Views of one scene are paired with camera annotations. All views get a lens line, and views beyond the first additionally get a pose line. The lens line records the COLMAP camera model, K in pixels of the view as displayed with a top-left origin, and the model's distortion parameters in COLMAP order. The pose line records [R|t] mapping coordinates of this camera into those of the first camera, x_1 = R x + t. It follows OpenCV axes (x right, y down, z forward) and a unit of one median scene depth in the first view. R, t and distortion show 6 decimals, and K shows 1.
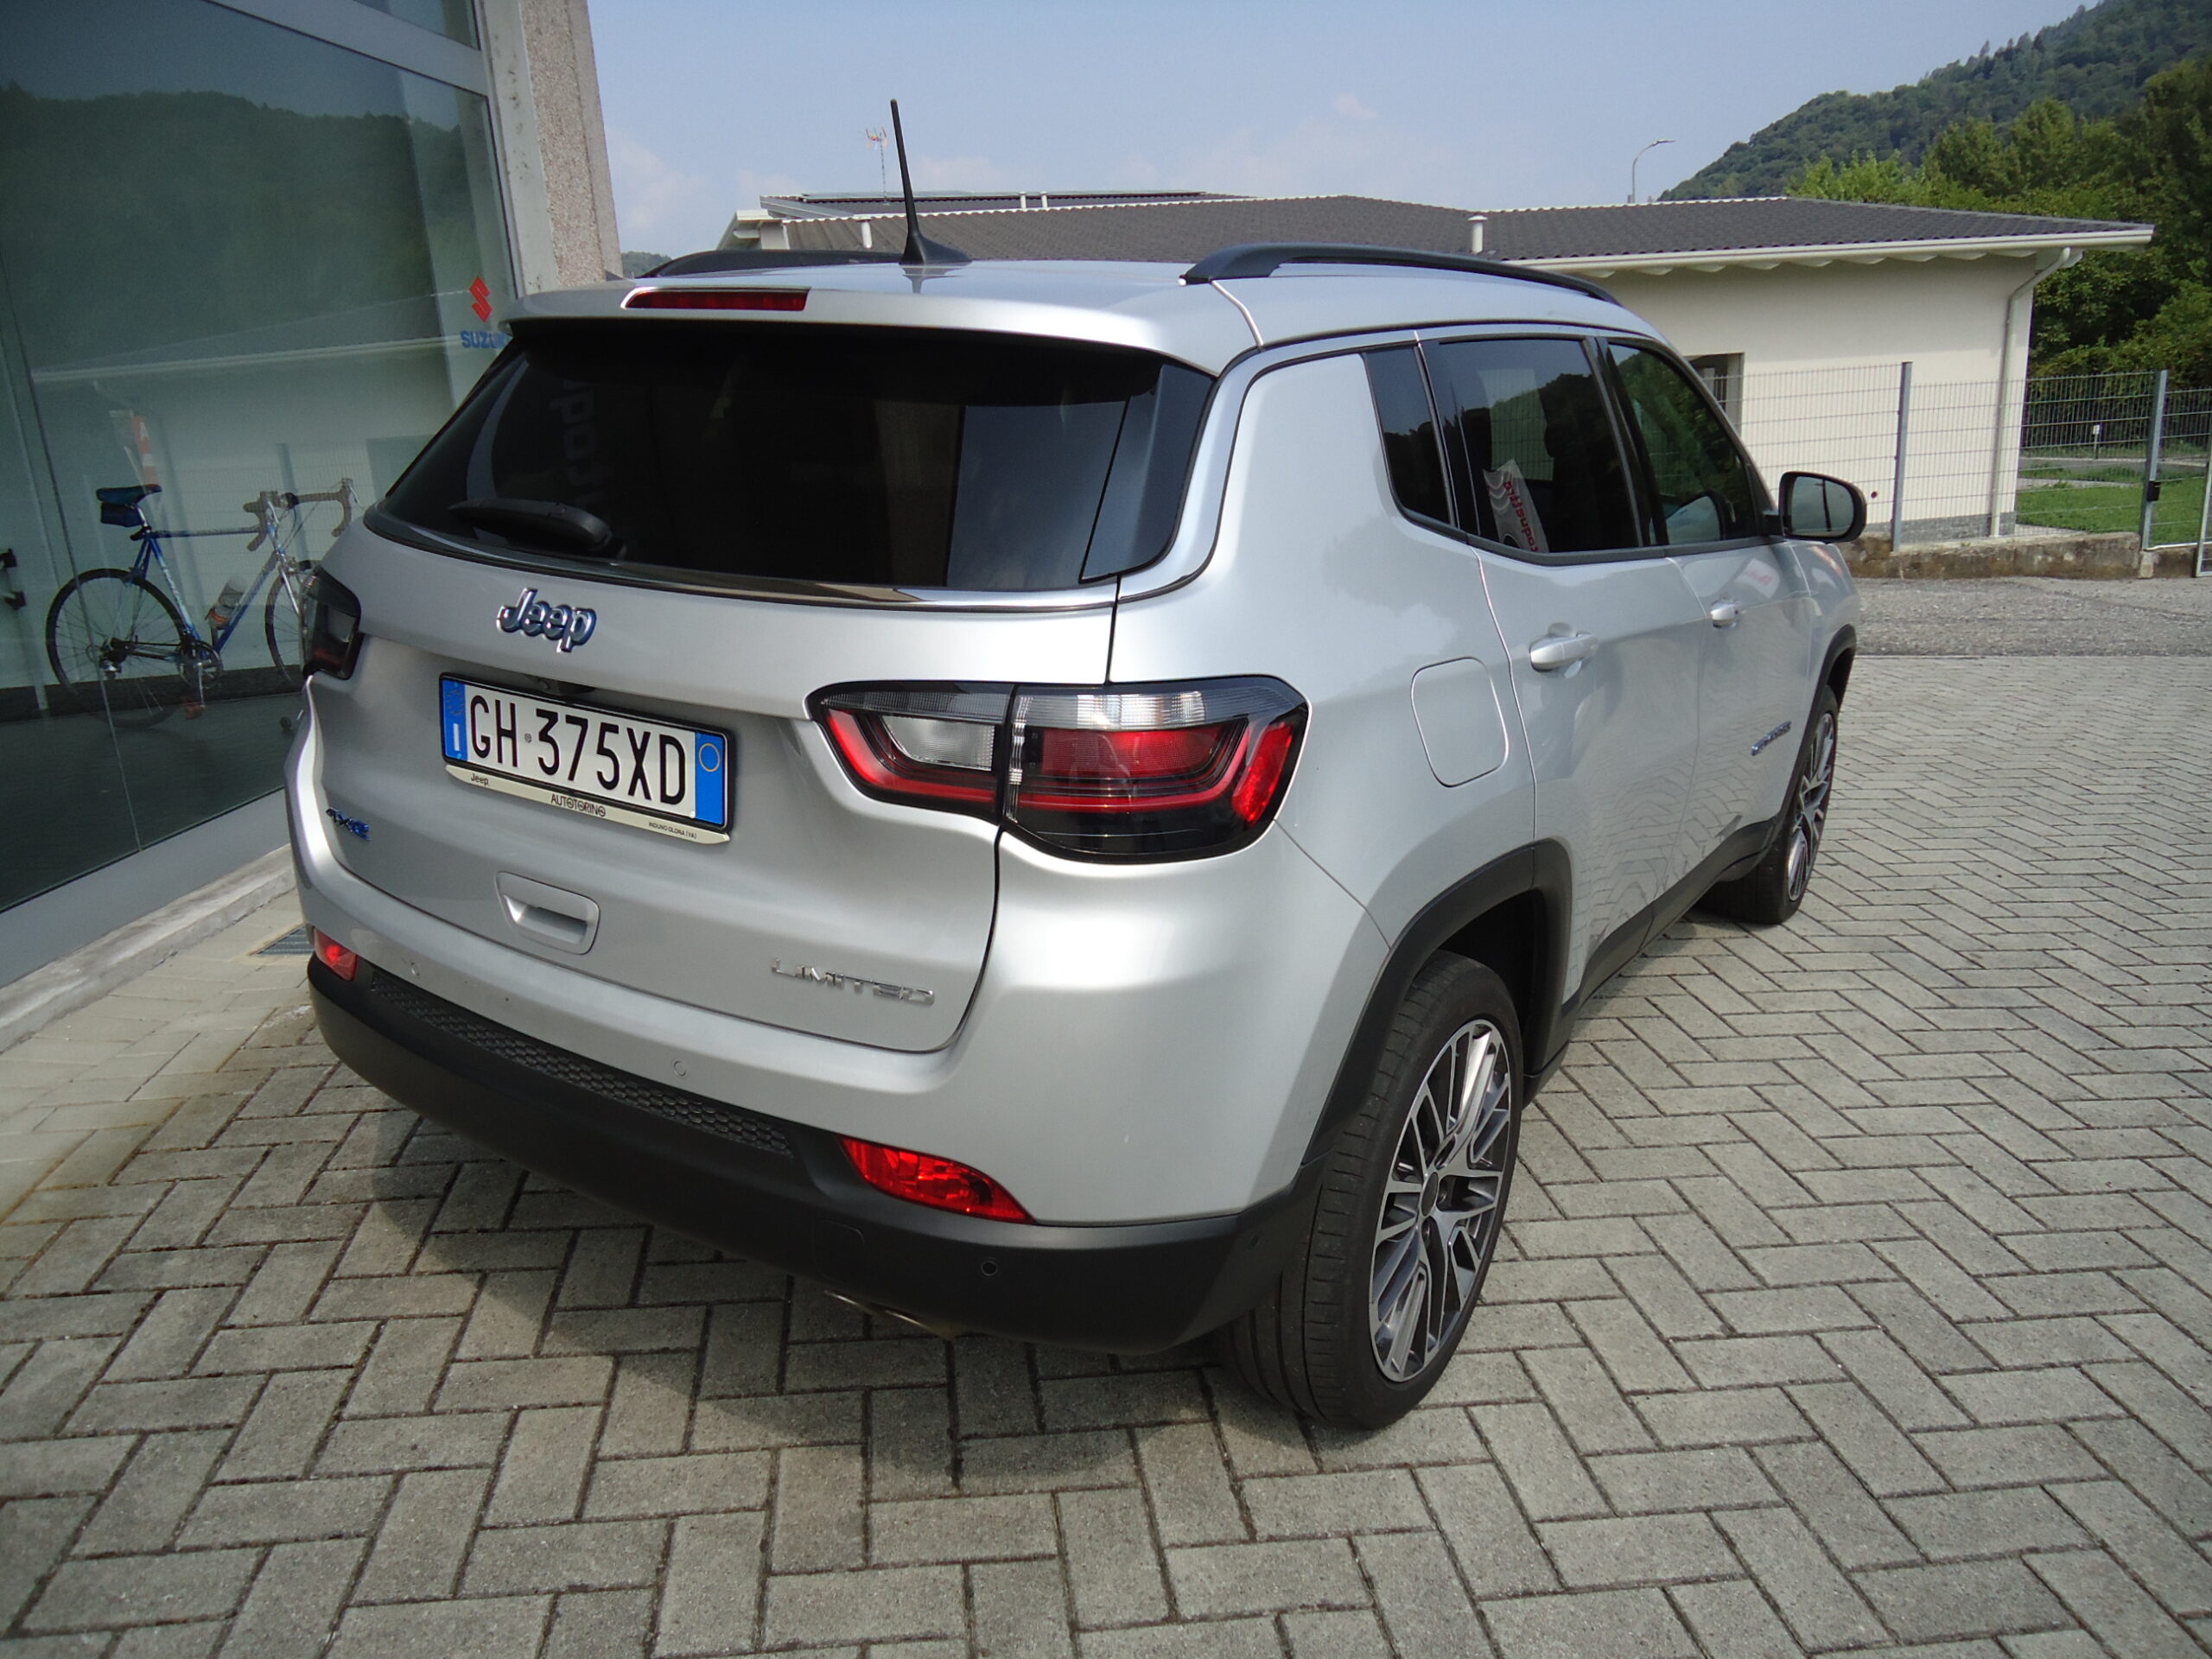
lens RADIAL K [[1612.3, 0, 1121.8], [0, 1612.3, 829.7], [0, 0, 1]] dist [-0.012496, 0.012871]
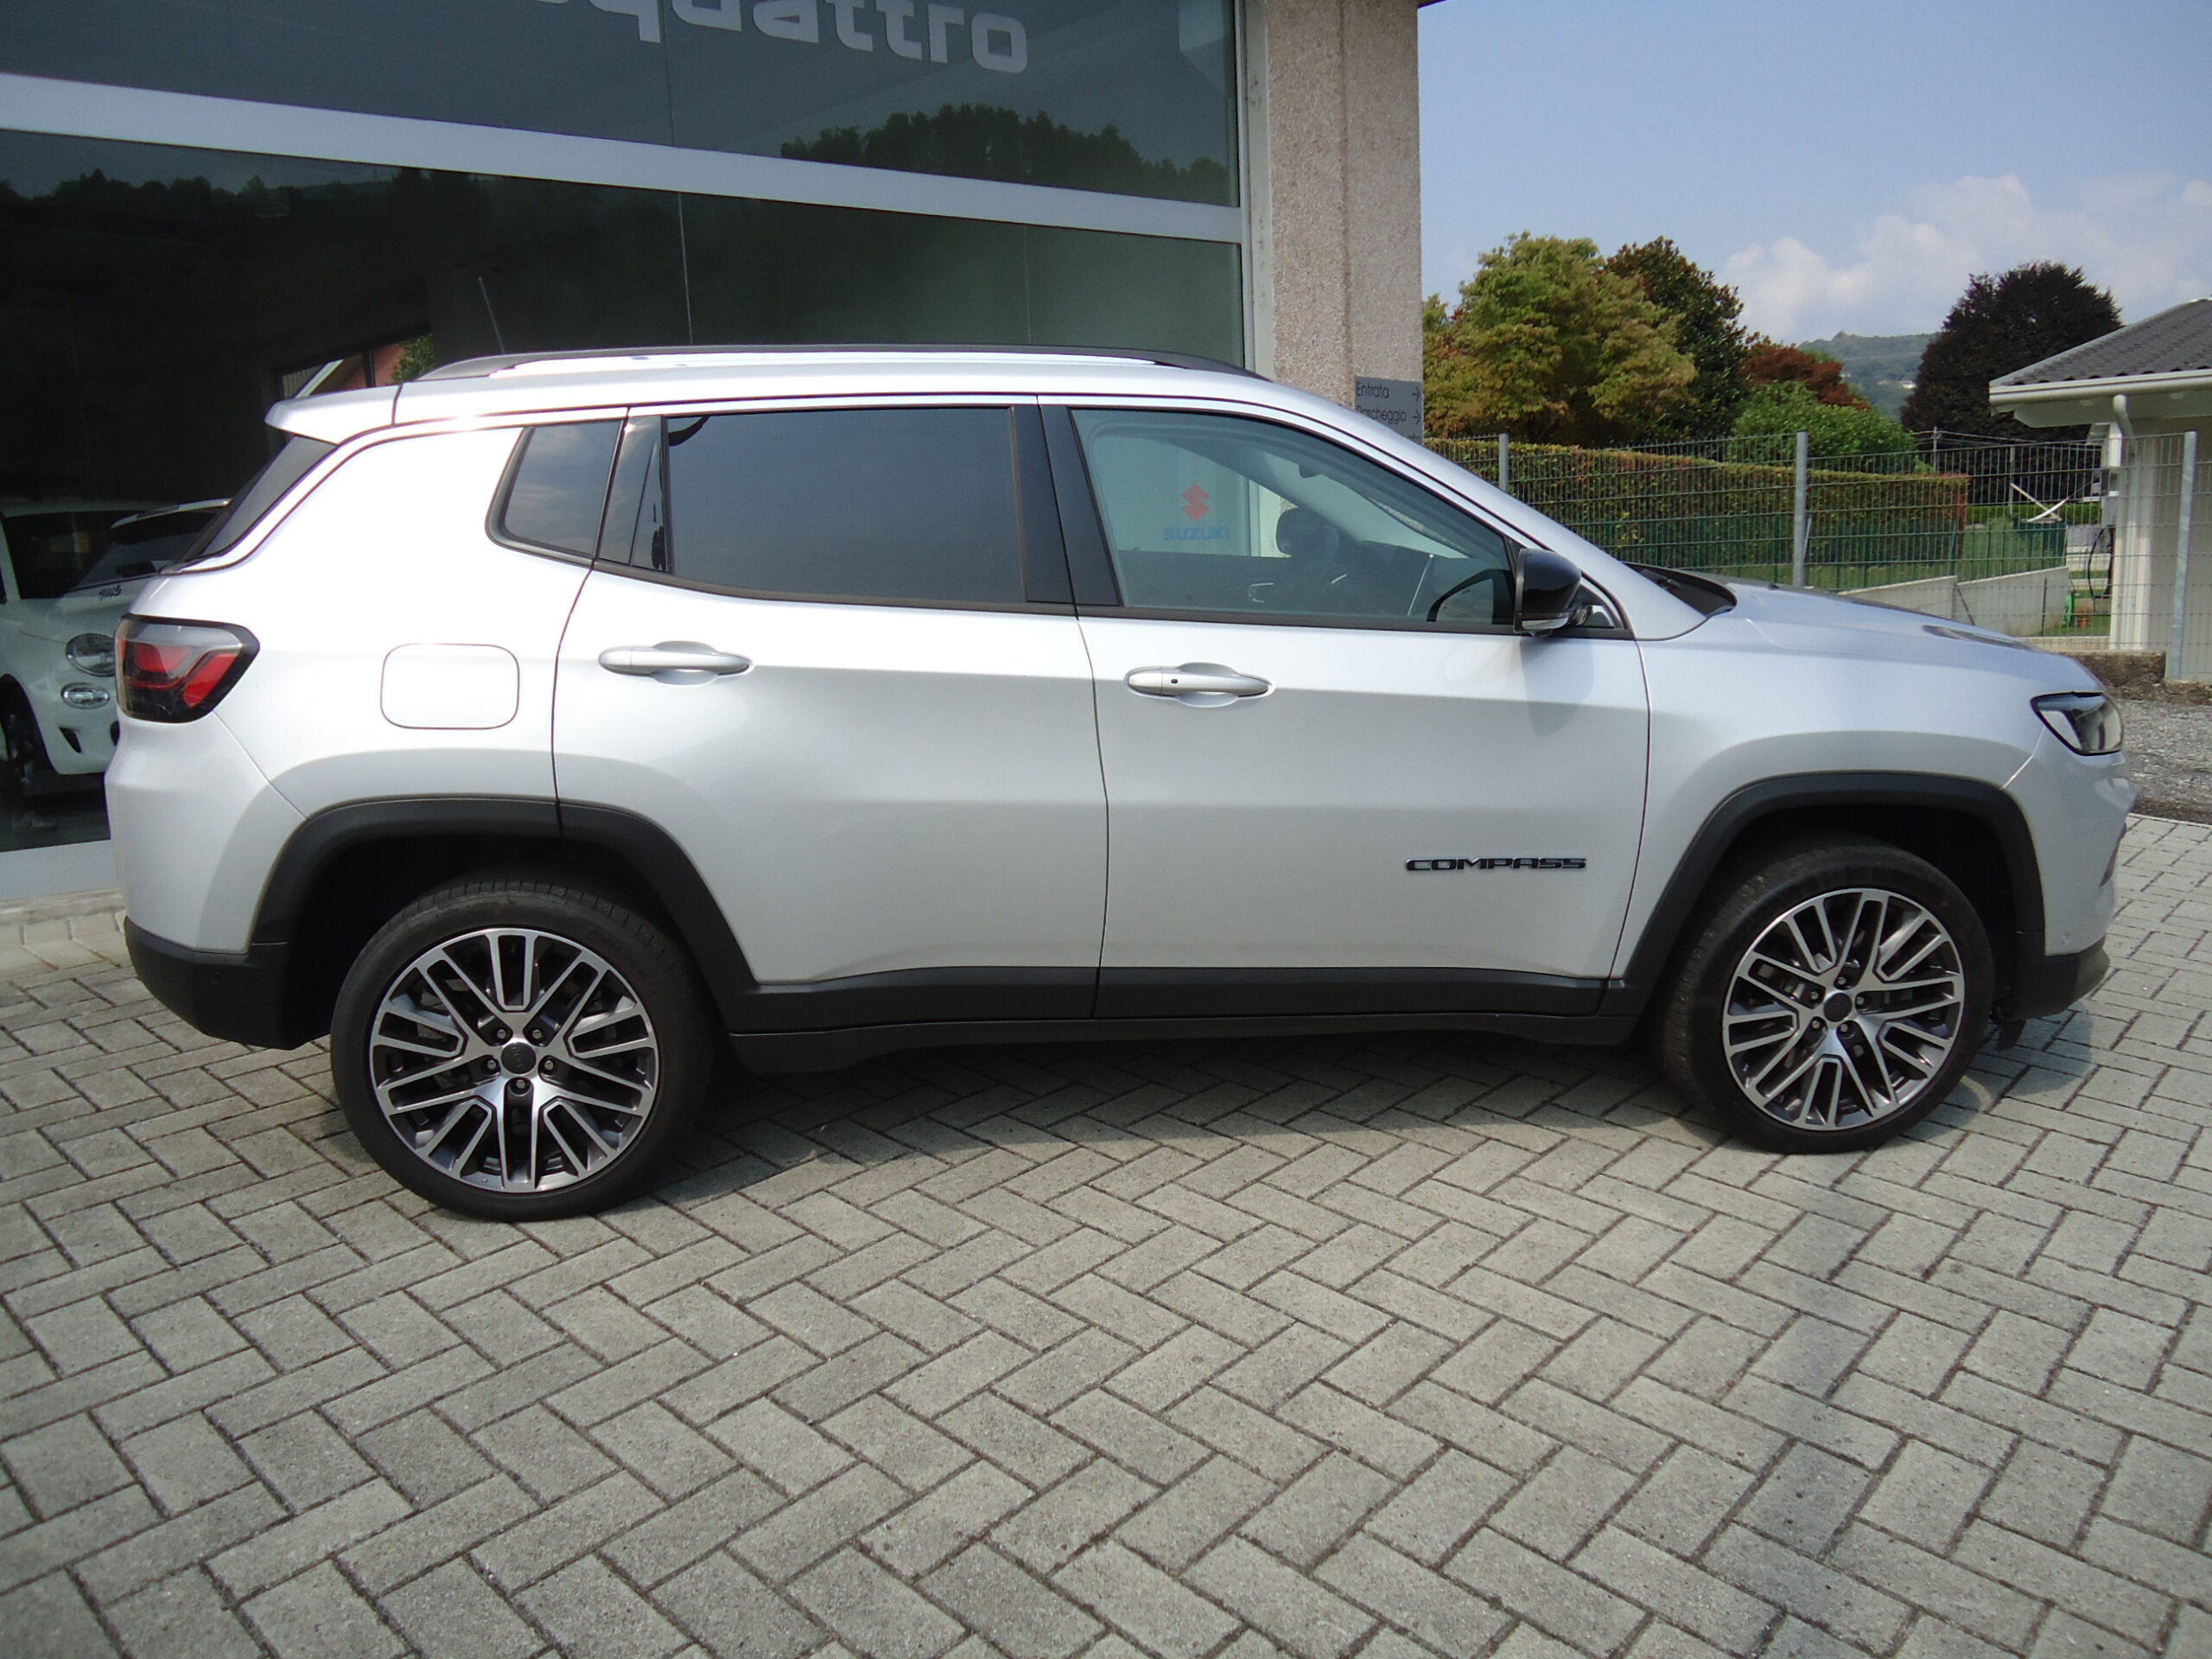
lens RADIAL K [[1612.3, 0, 1094.5], [0, 1612.3, 826.9], [0, 0, 1]] dist [-0.012496, 0.012871]
pose [[0.630702, 0.156887, -0.760001, 1.474549], [-0.204940, 0.978256, 0.031868, -0.096315], [0.748475, 0.135656, 0.649140, 0.485152]]
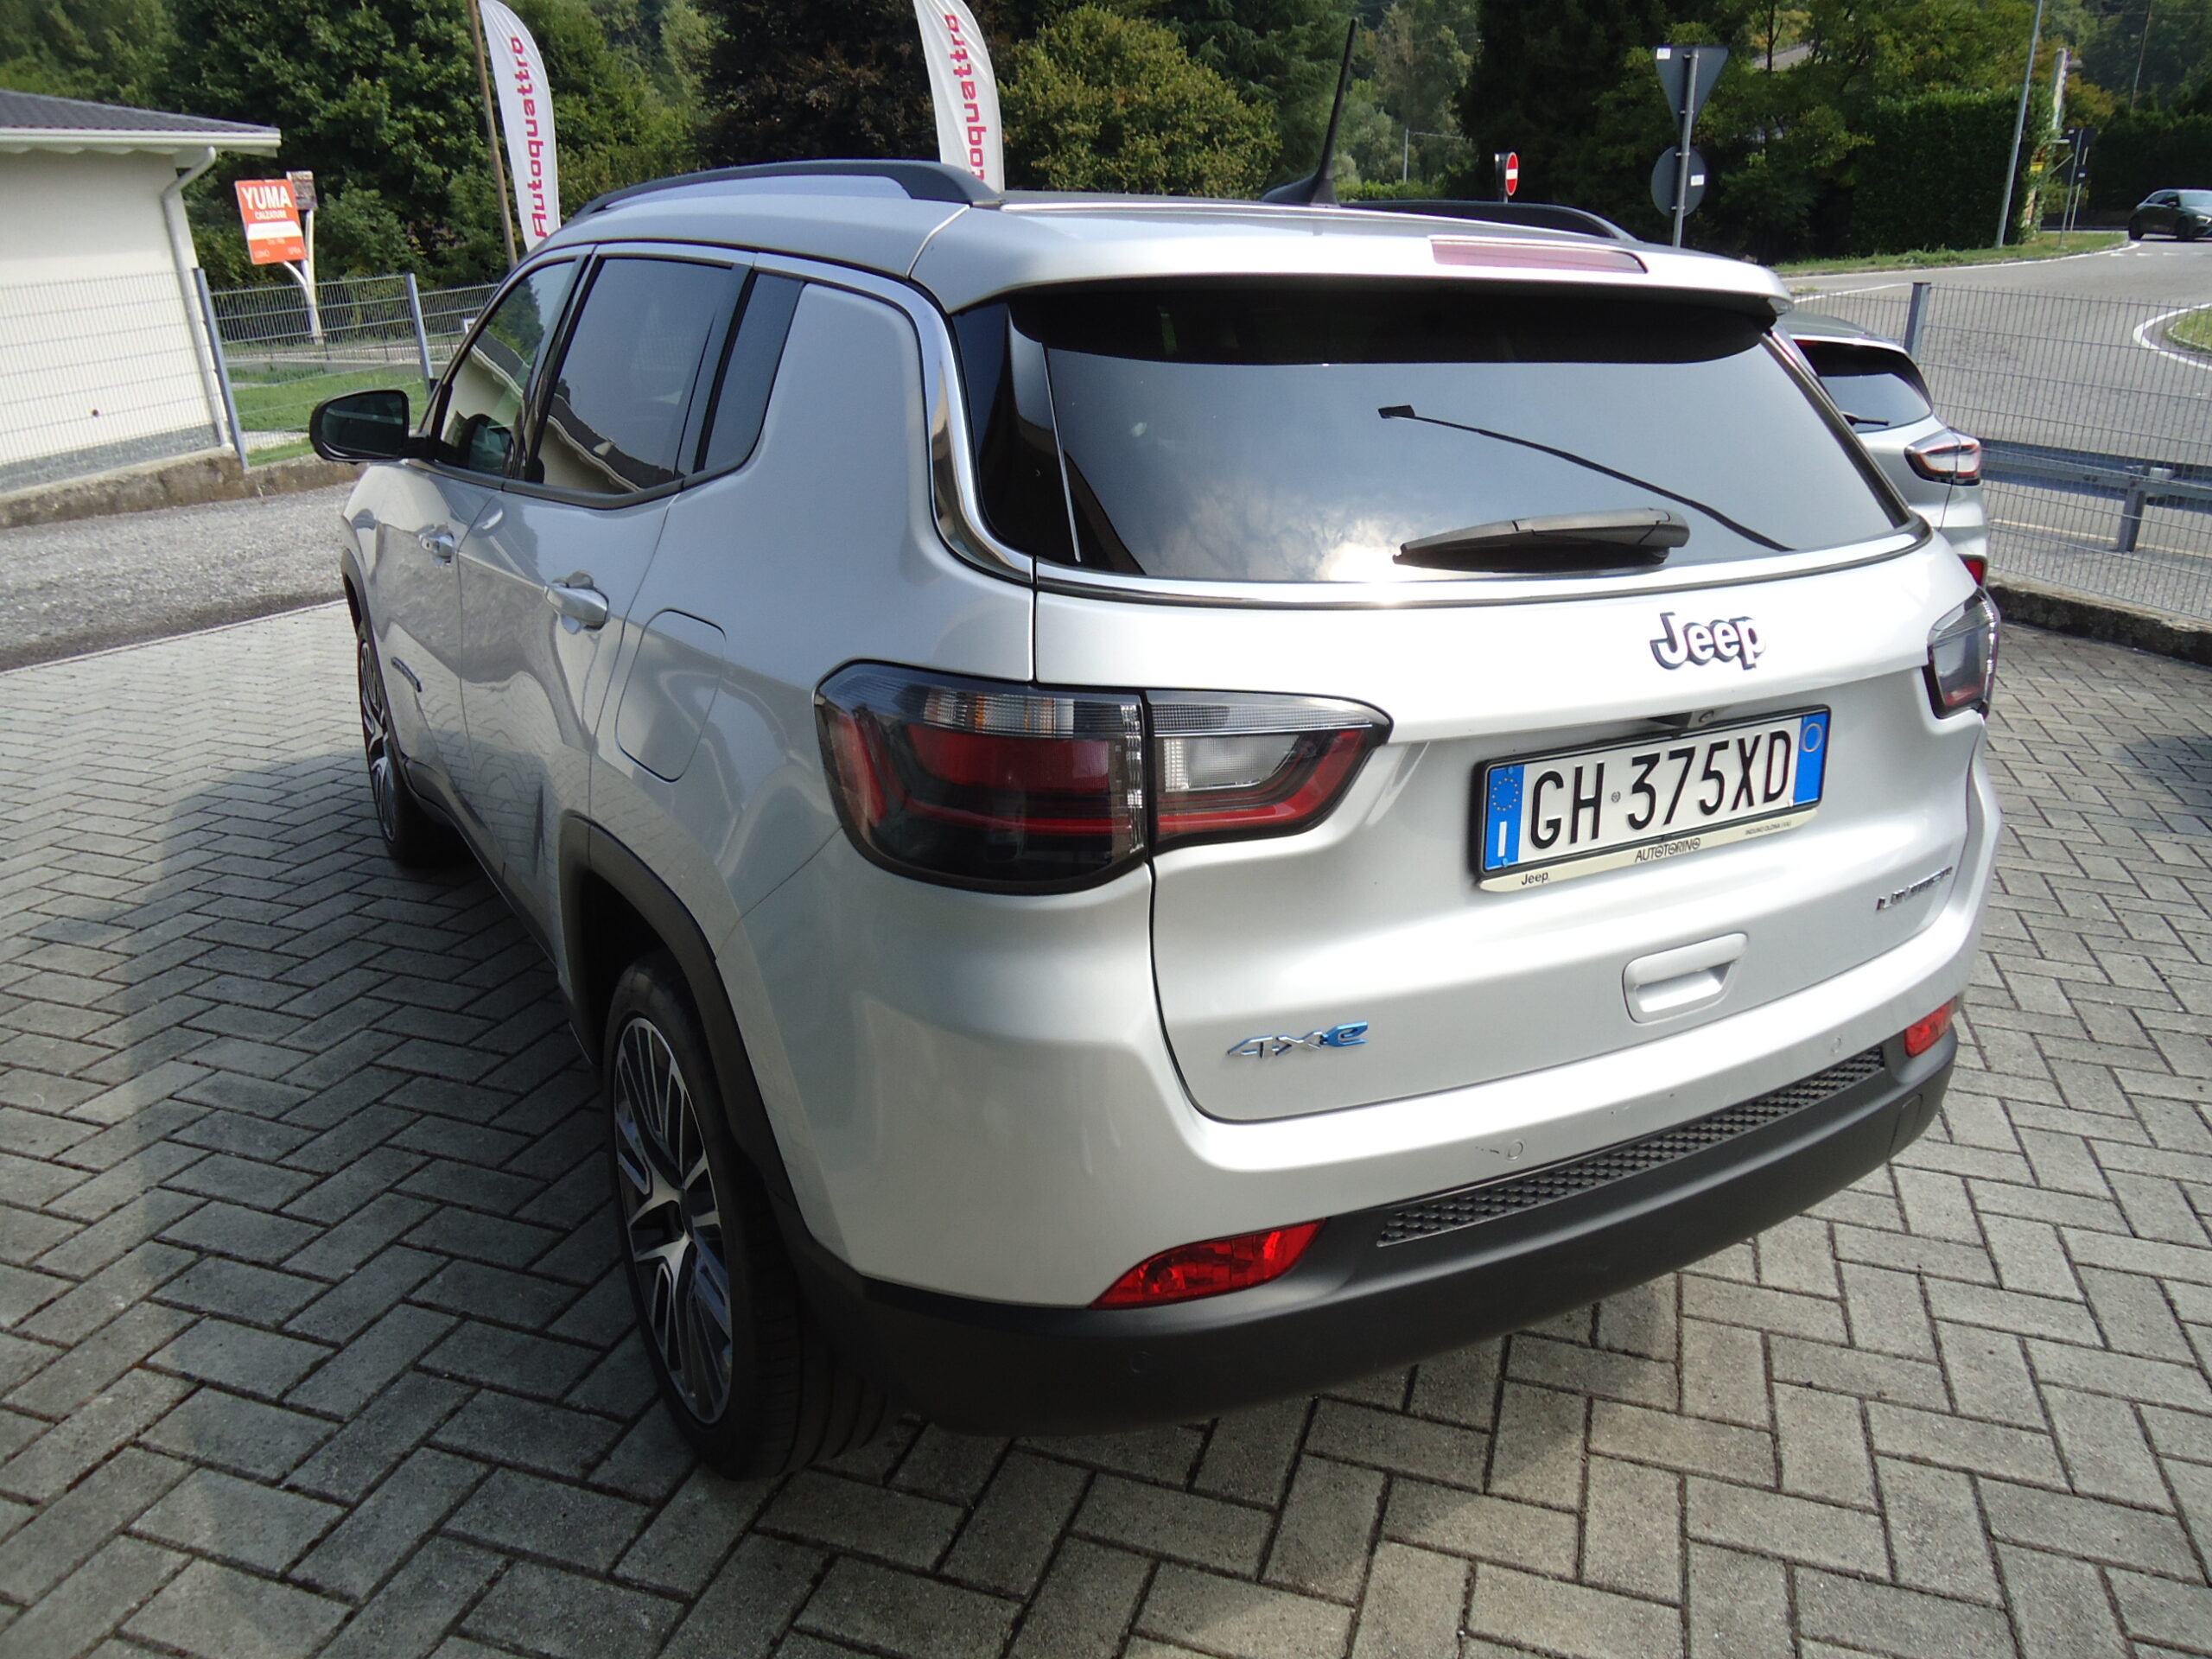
lens RADIAL K [[1612.3, 0, 1116.2], [0, 1612.3, 819.3], [0, 0, 1]] dist [-0.012496, 0.012871]
pose [[0.432831, -0.293524, 0.852350, -1.044118], [0.247513, 0.947864, 0.200727, -0.242641], [-0.866830, 0.124087, 0.482916, 0.719337]]
